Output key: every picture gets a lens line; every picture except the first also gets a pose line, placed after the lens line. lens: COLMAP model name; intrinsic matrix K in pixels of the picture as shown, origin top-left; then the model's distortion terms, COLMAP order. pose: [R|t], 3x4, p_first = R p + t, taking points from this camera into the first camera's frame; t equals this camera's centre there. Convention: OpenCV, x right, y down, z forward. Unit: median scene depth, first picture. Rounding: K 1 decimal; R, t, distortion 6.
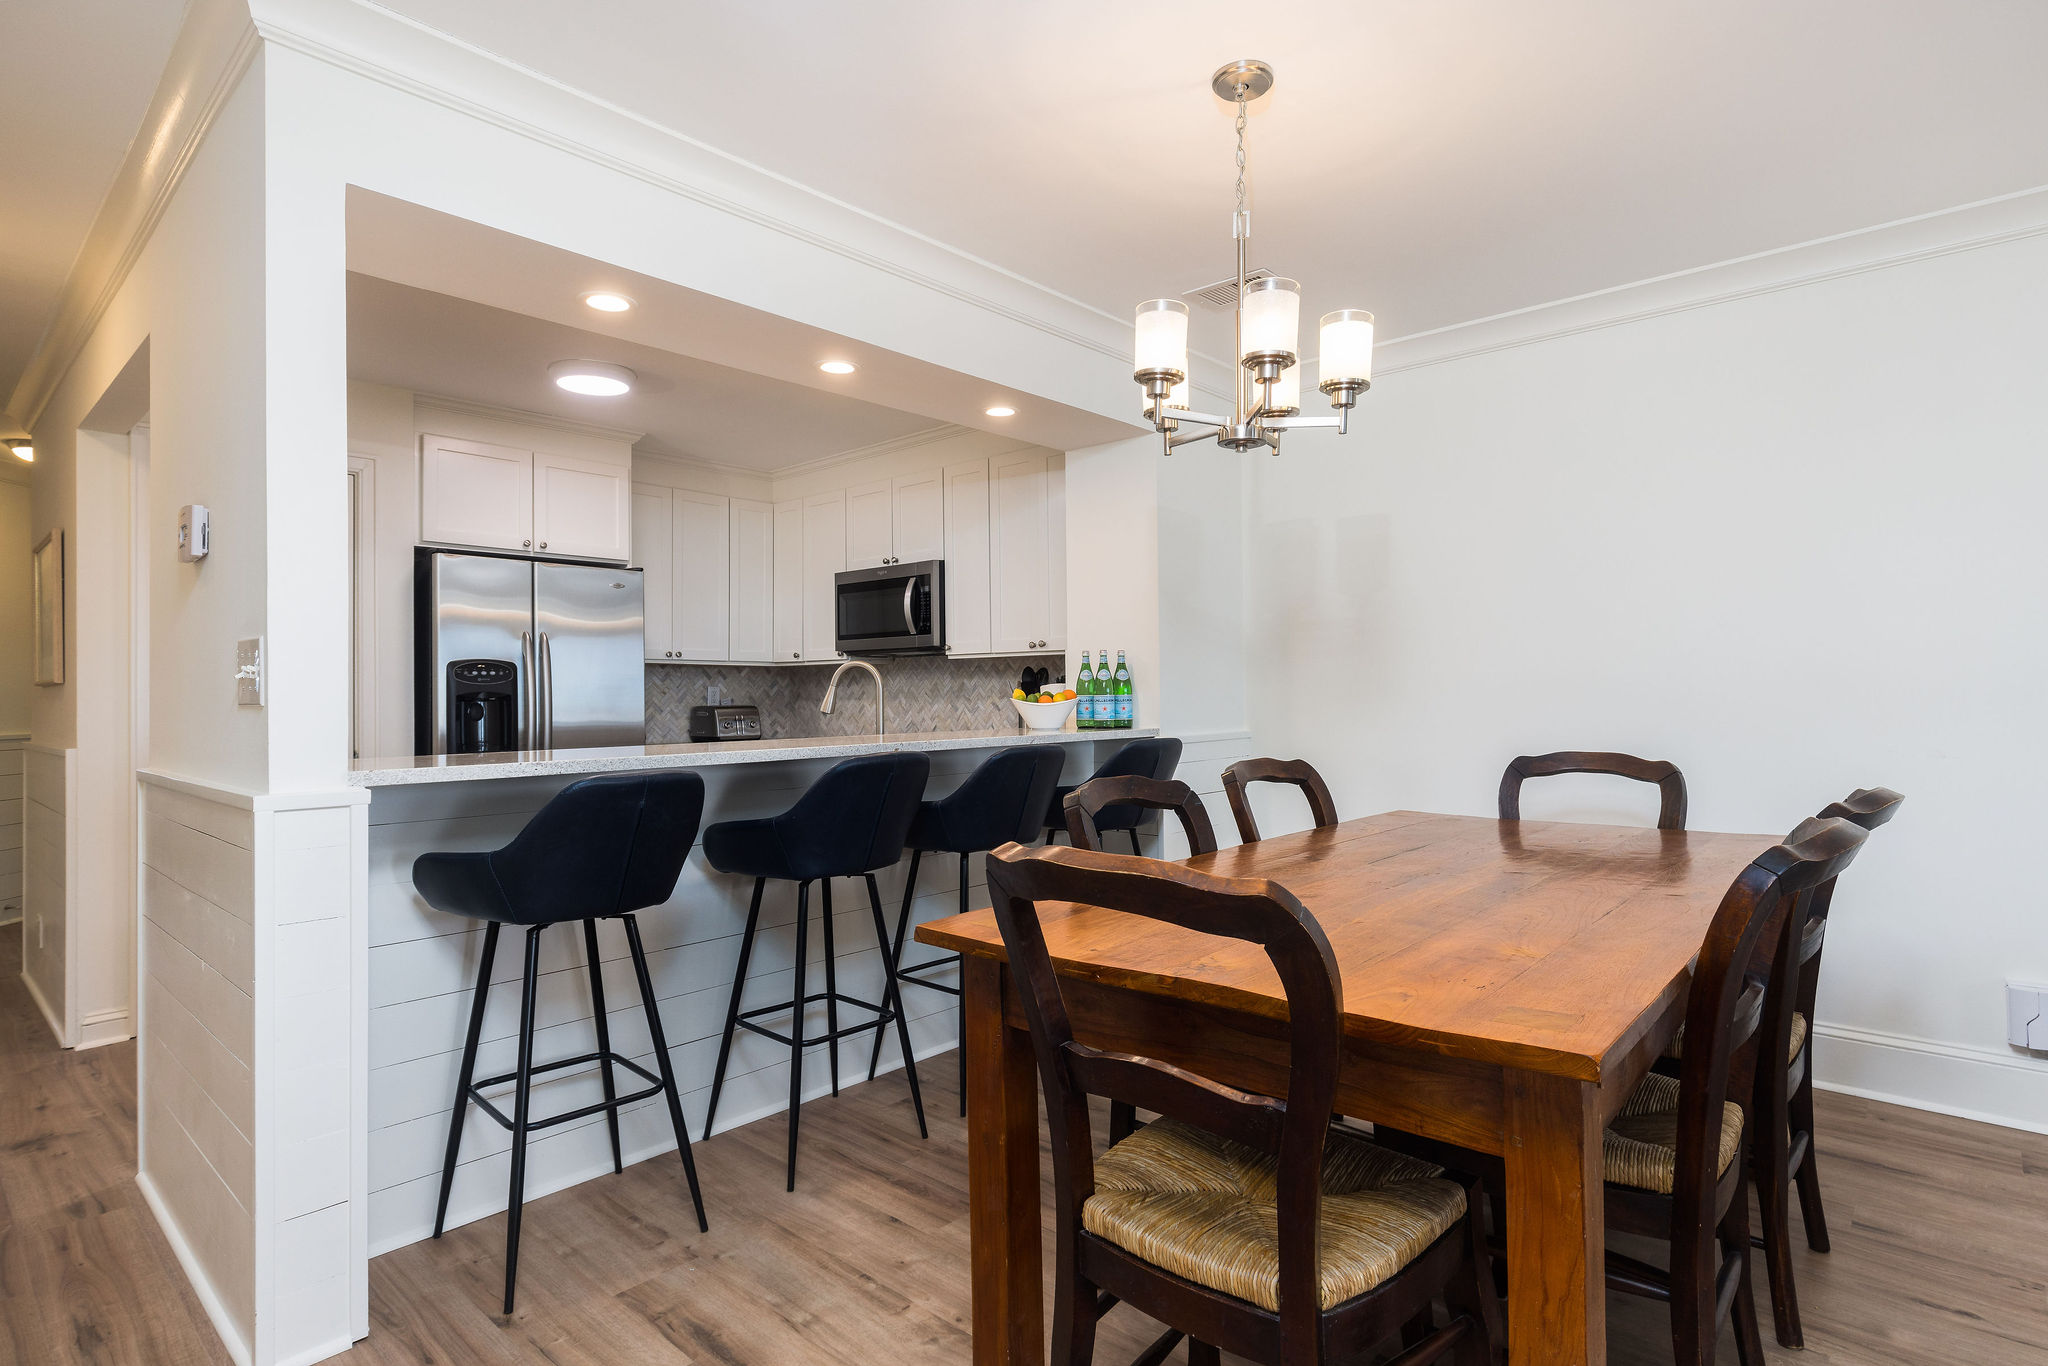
lens RADIAL K [[1069.8, 0, 1055.1], [0, 1069.8, 695.8], [0, 0, 1]] dist [0.003270, -0.001052]
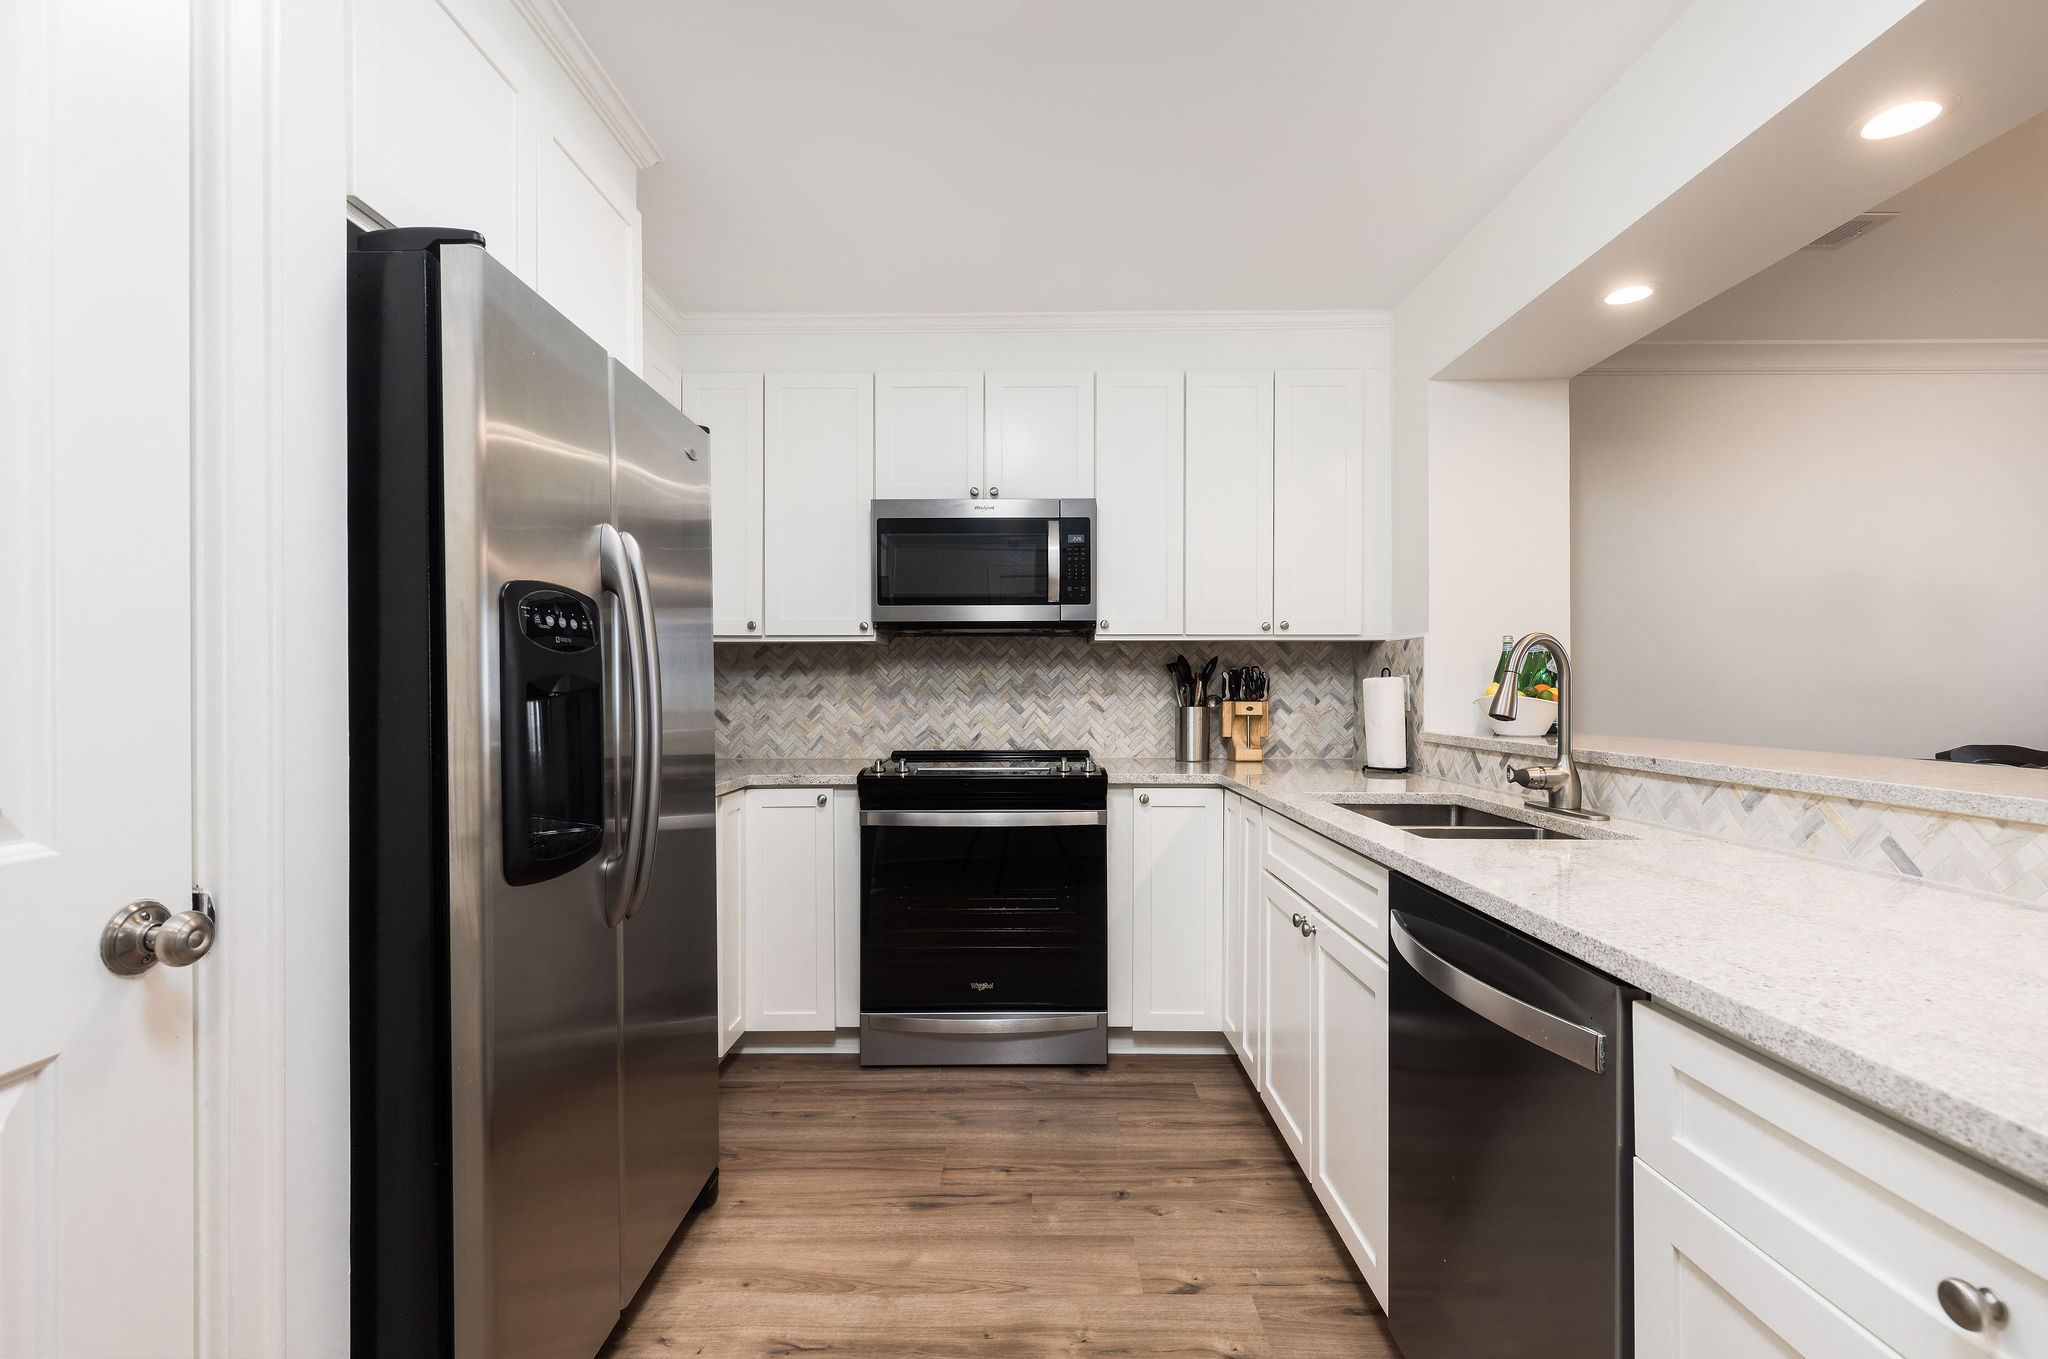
lens RADIAL K [[921.9, 0, 1013.7], [0, 921.9, 686.9], [0, 0, 1]] dist [0.007856, -0.000798]
pose [[0.755790, 0.002830, 0.654808, -0.680994], [-0.001596, 0.999996, -0.002480, -0.002491], [-0.654812, 0.000829, 0.755791, 0.712182]]
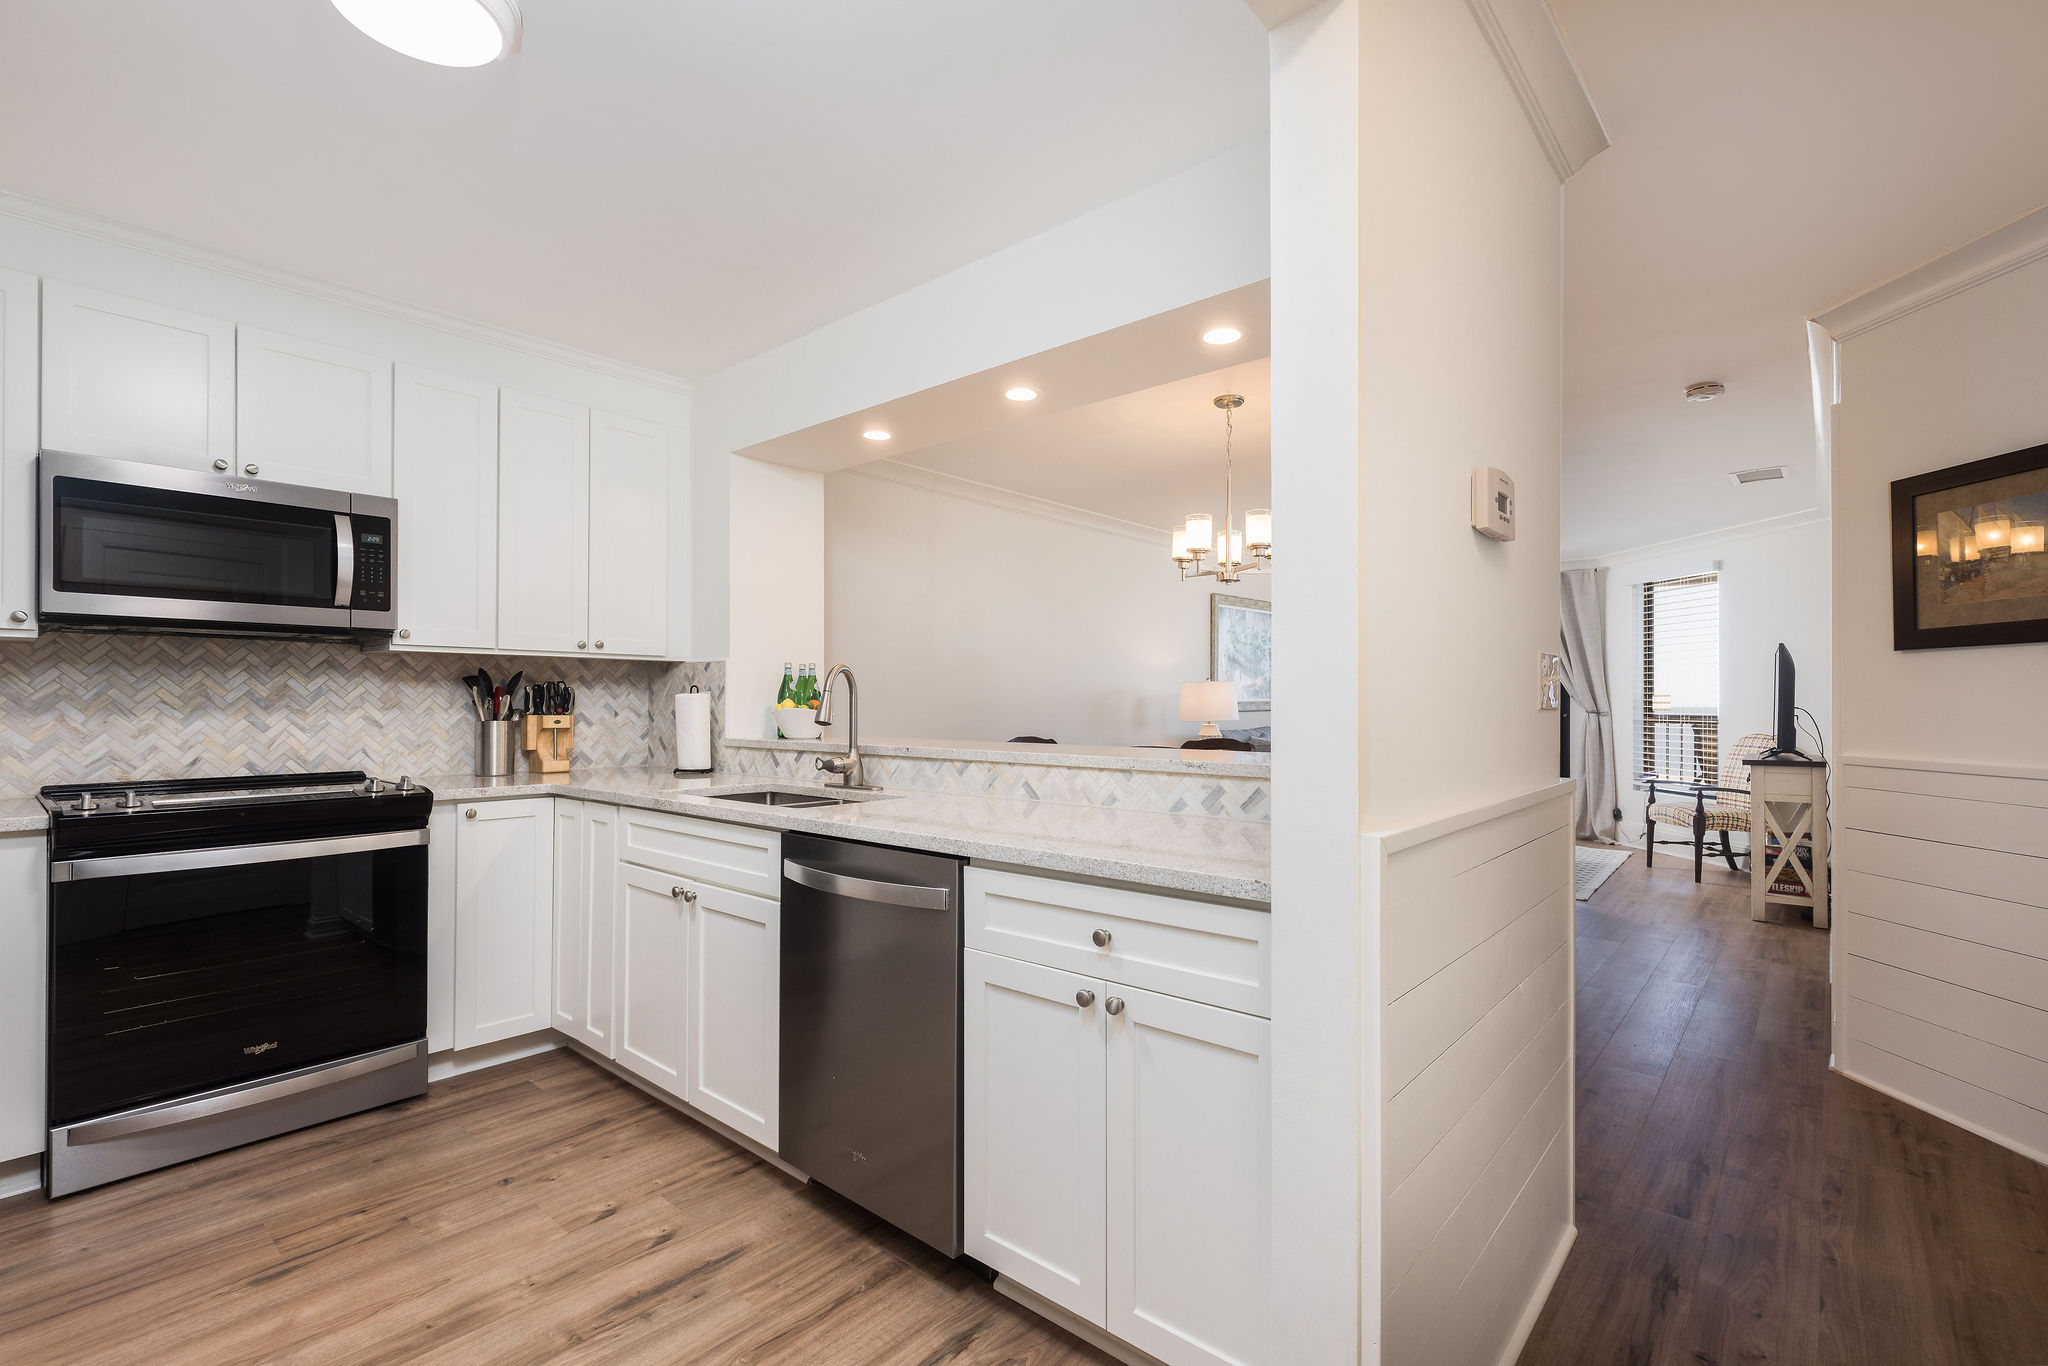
lens RADIAL K [[921.9, 0, 1045.3], [0, 921.9, 692.8], [0, 0, 1]] dist [0.007856, -0.000798]
pose [[-0.014718, 0.014178, 0.999791, -0.848679], [-0.001290, 0.999898, -0.014198, -0.001008], [-0.999891, -0.001498, -0.014698, 0.752909]]
